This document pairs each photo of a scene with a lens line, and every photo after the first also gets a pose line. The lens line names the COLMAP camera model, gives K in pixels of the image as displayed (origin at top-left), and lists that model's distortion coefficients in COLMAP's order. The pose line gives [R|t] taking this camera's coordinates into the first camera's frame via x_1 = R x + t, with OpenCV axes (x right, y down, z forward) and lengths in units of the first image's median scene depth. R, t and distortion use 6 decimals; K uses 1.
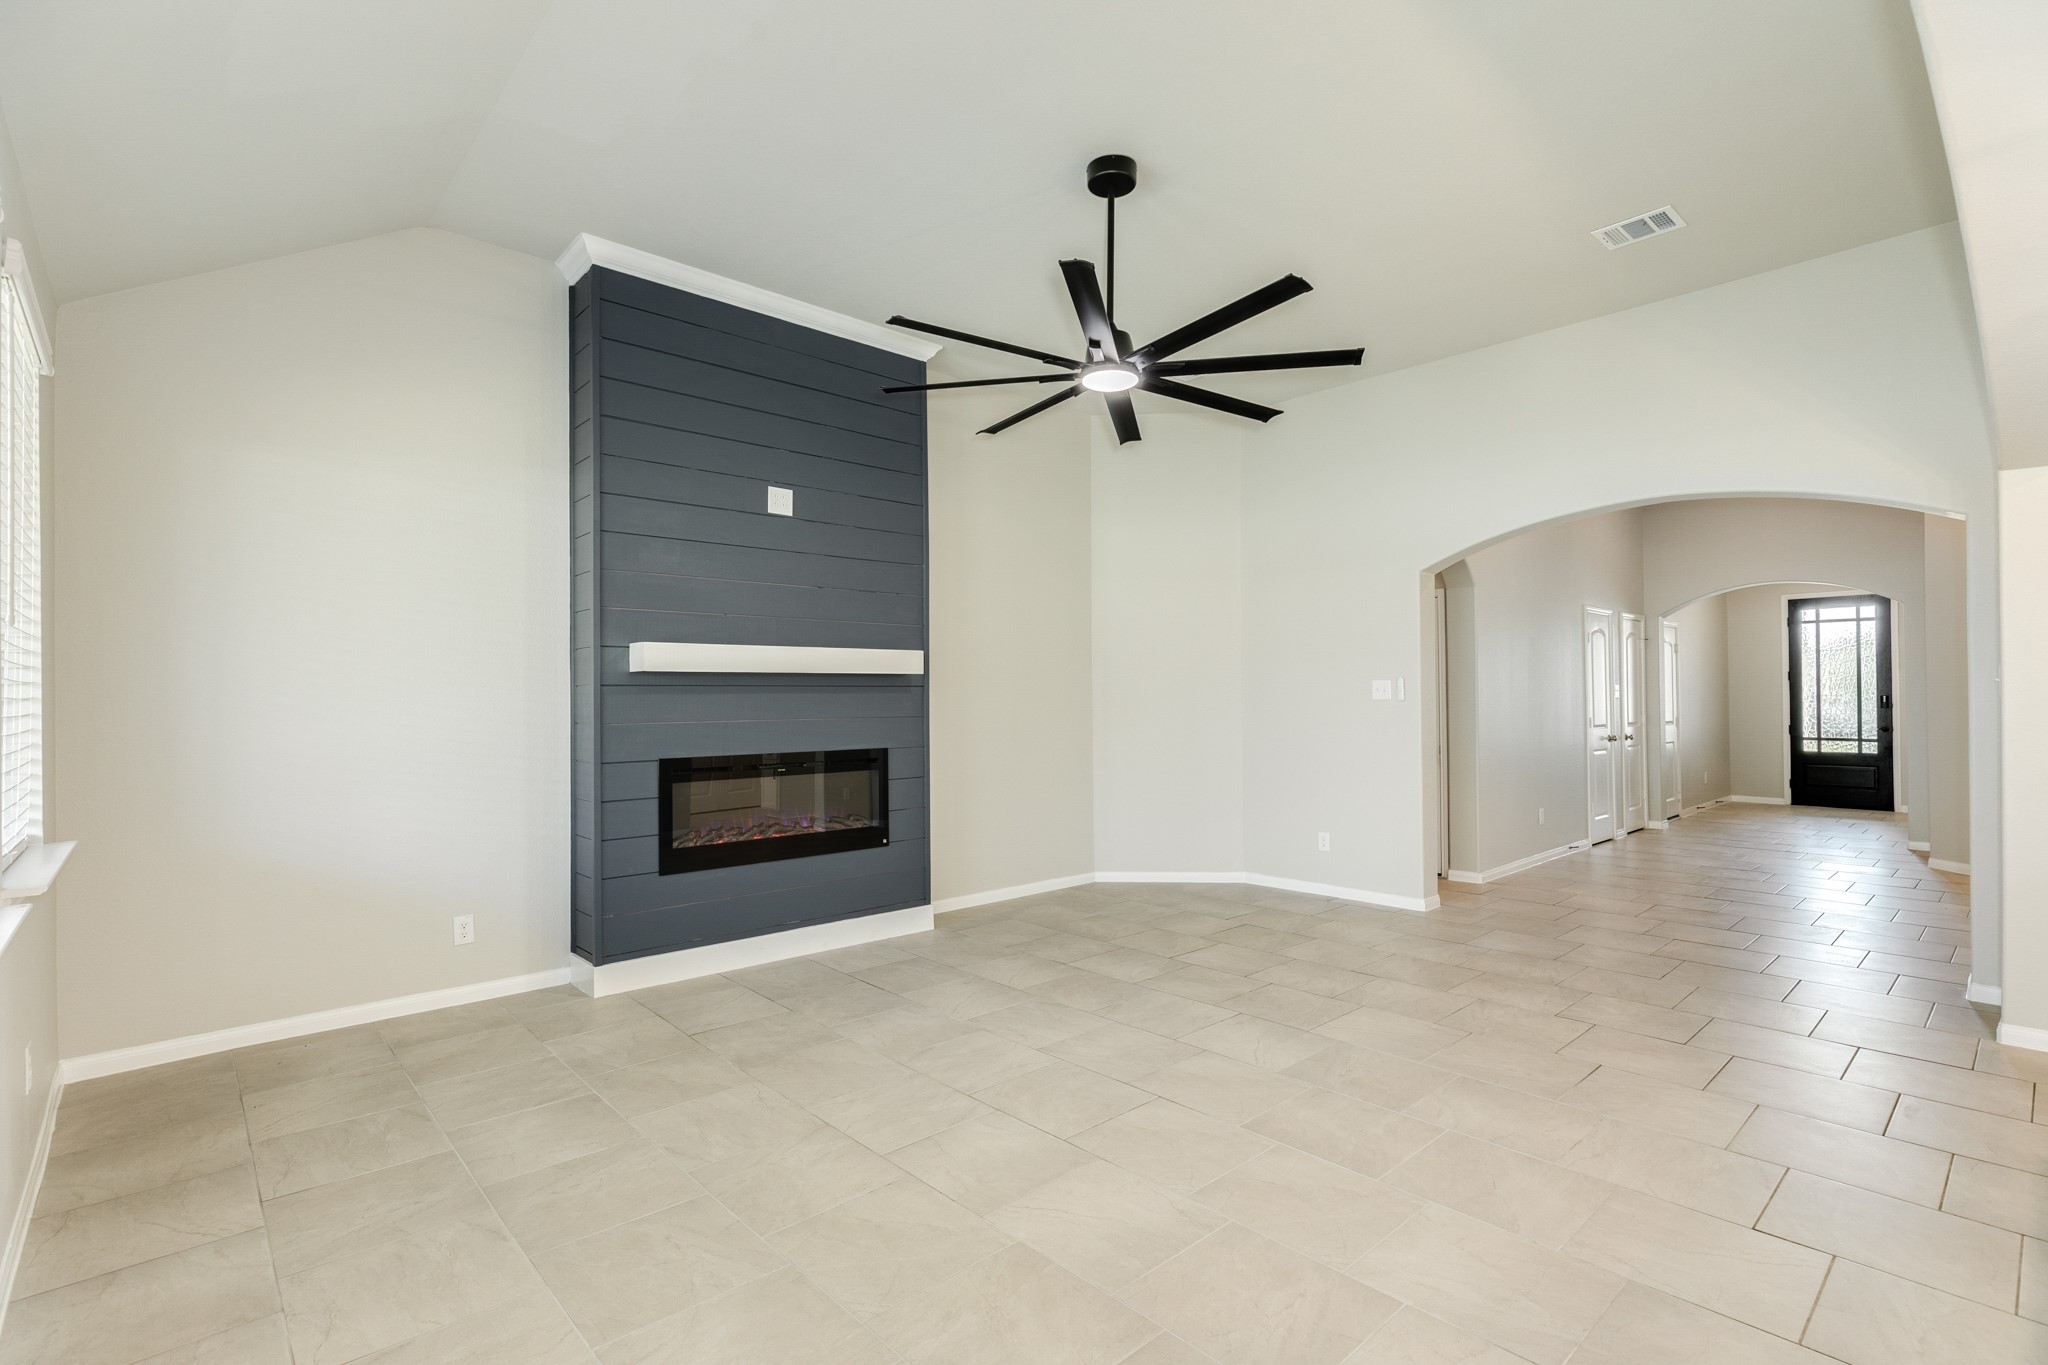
lens RADIAL K [[956.1, 0, 1028.1], [0, 956.1, 688.3], [0, 0, 1]] dist [0.001508, 0.000090]
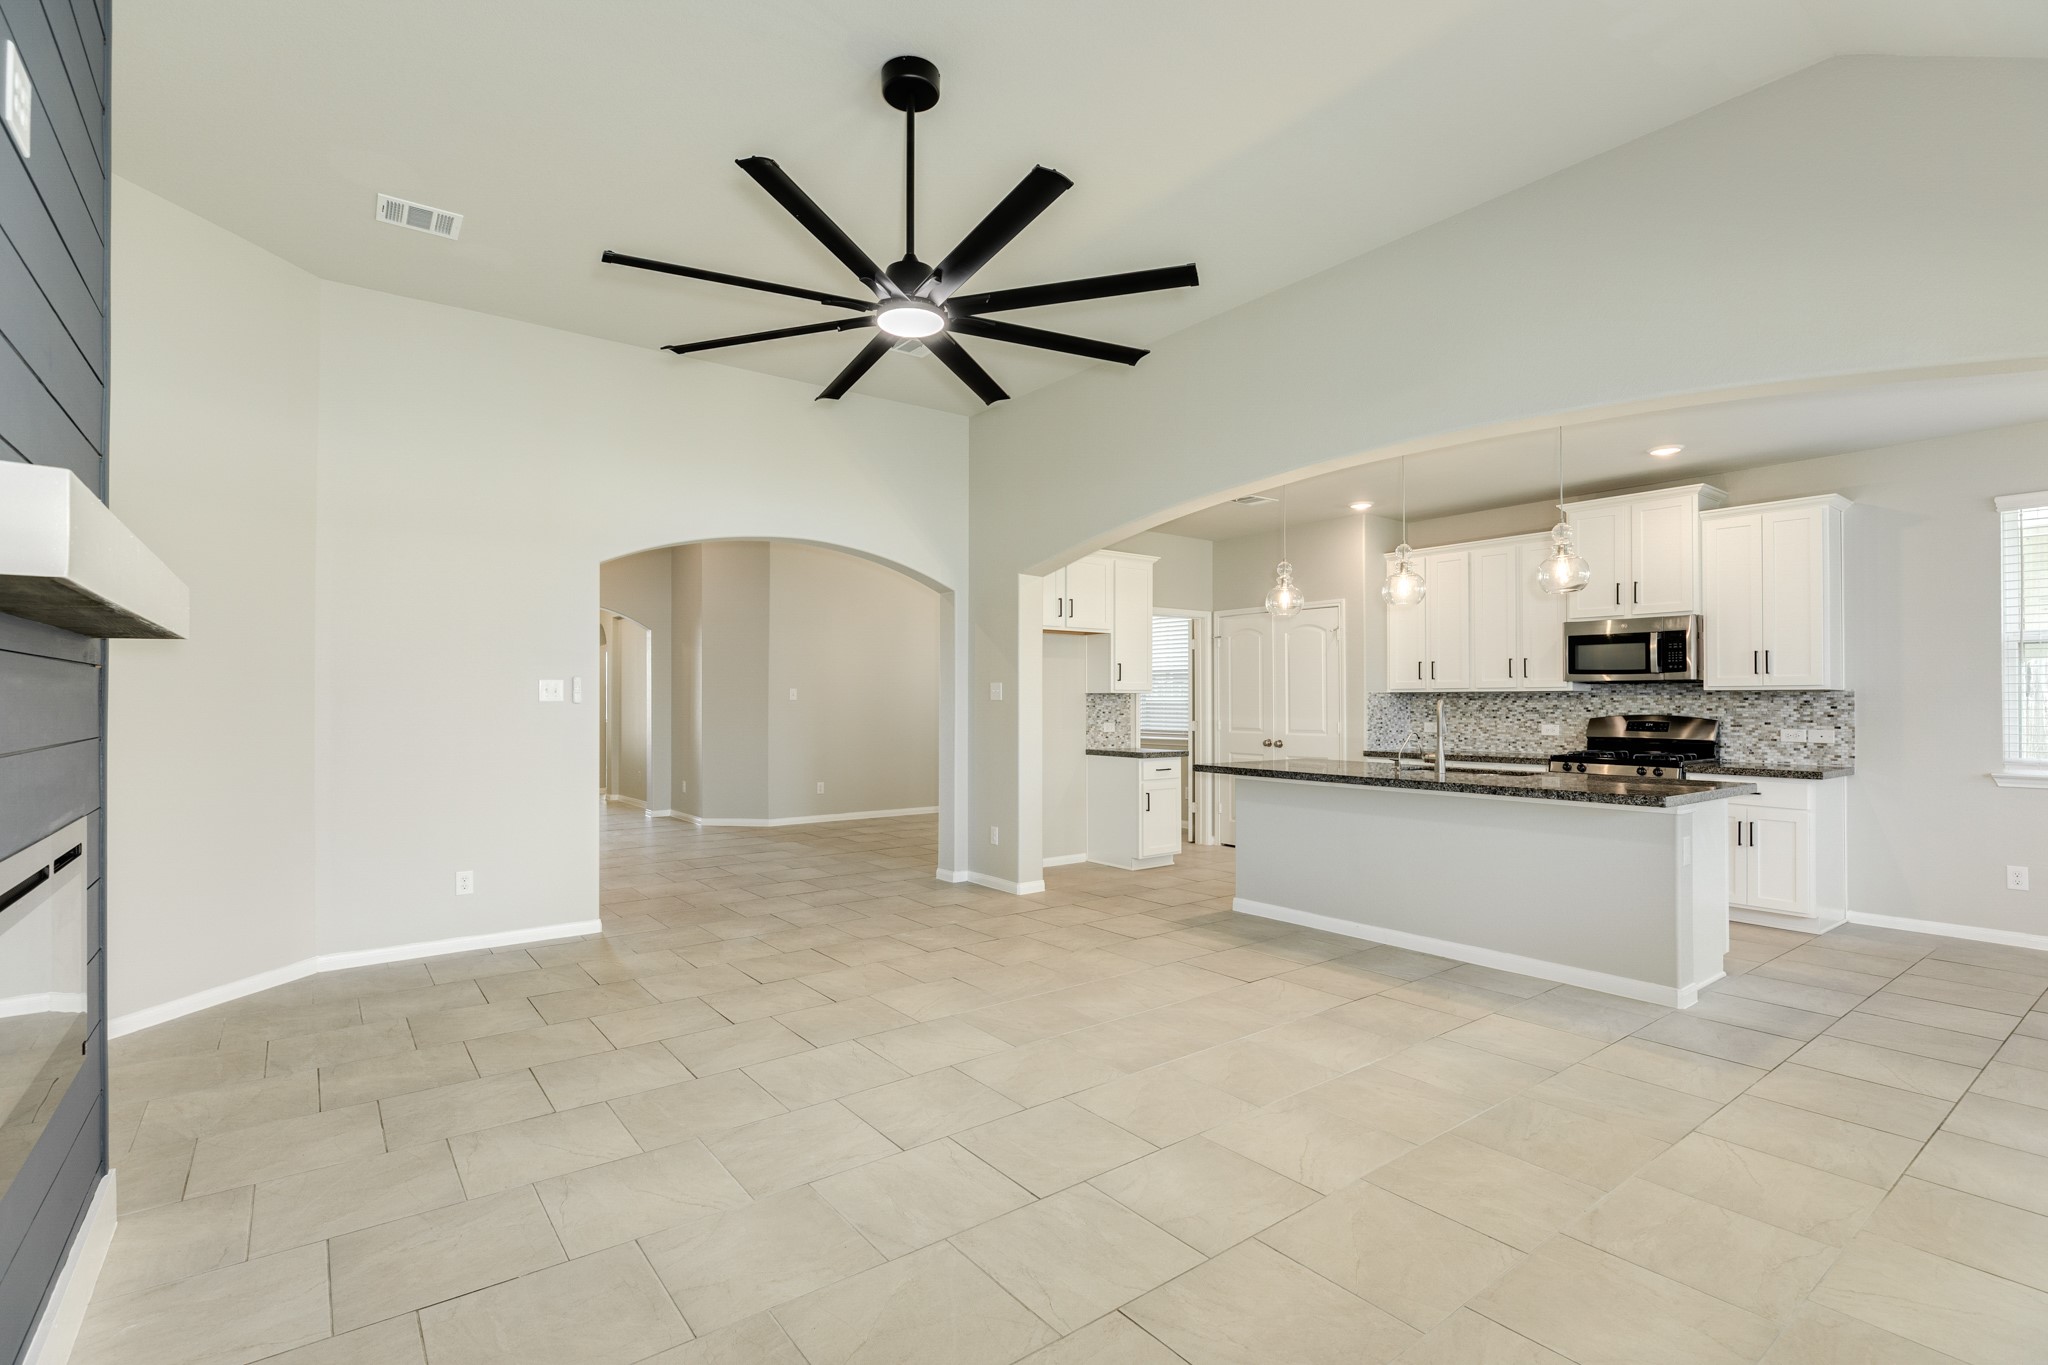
lens RADIAL K [[956.1, 0, 1011.4], [0, 956.1, 703.4], [0, 0, 1]] dist [0.001508, 0.000090]
pose [[0.093784, 0.001393, 0.995592, -0.584302], [-0.012560, 0.999921, -0.000216, 0.010814], [-0.995513, -0.012484, 0.093795, 0.653015]]
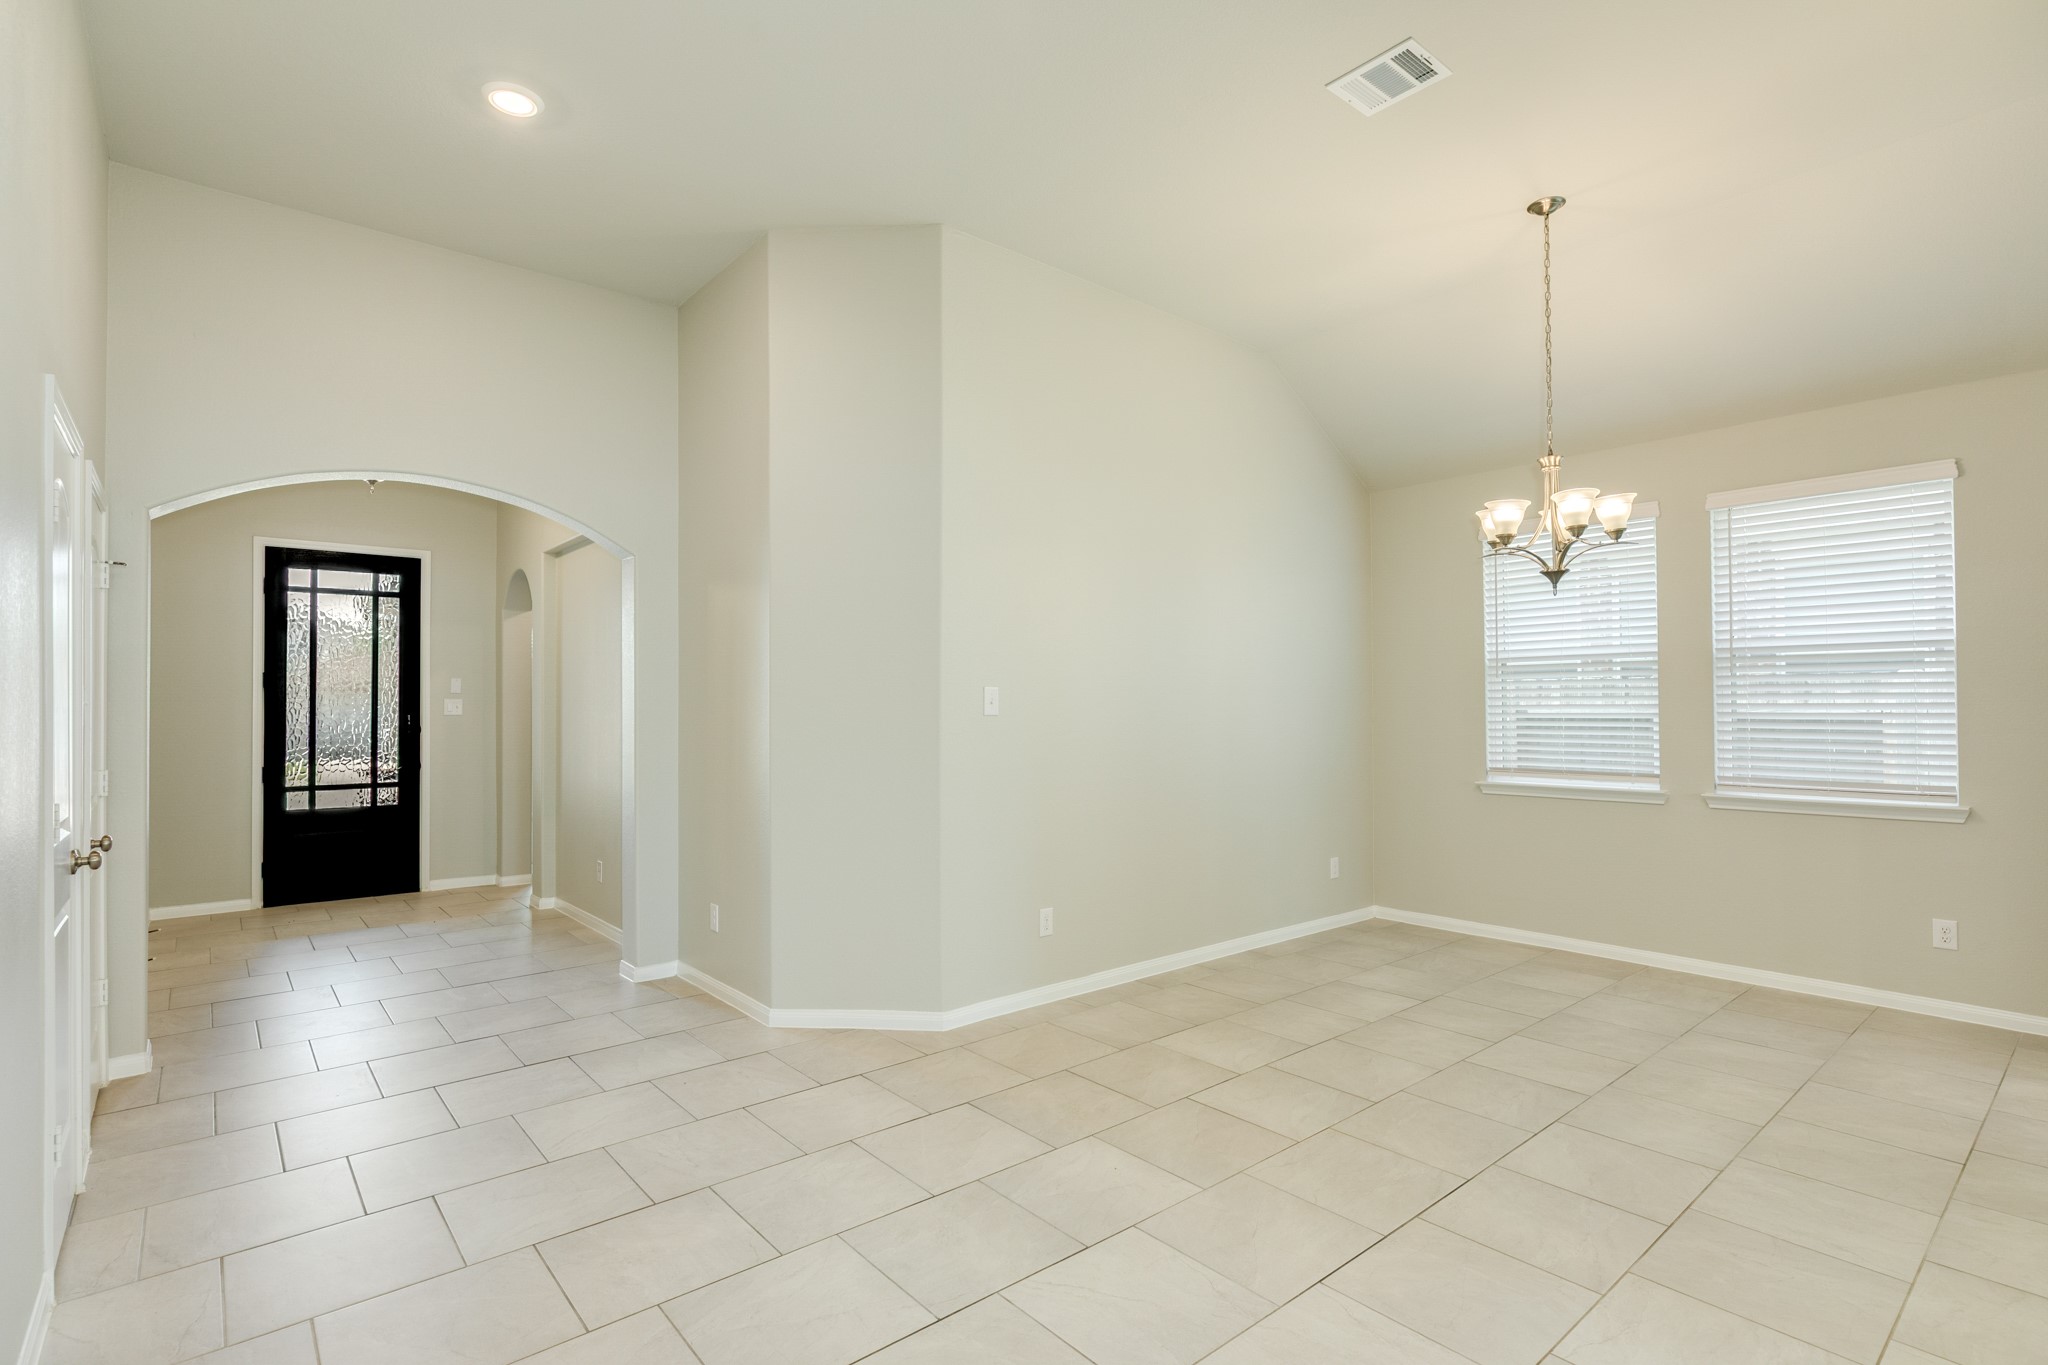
lens RADIAL K [[956.1, 0, 1016.0], [0, 956.1, 687.3], [0, 0, 1]] dist [0.001508, 0.000090]
pose [[0.026542, 0.022675, 0.999390, 0.568863], [-0.008495, 0.999712, -0.022456, 0.000376], [-0.999612, -0.007894, 0.026727, 1.280818]]
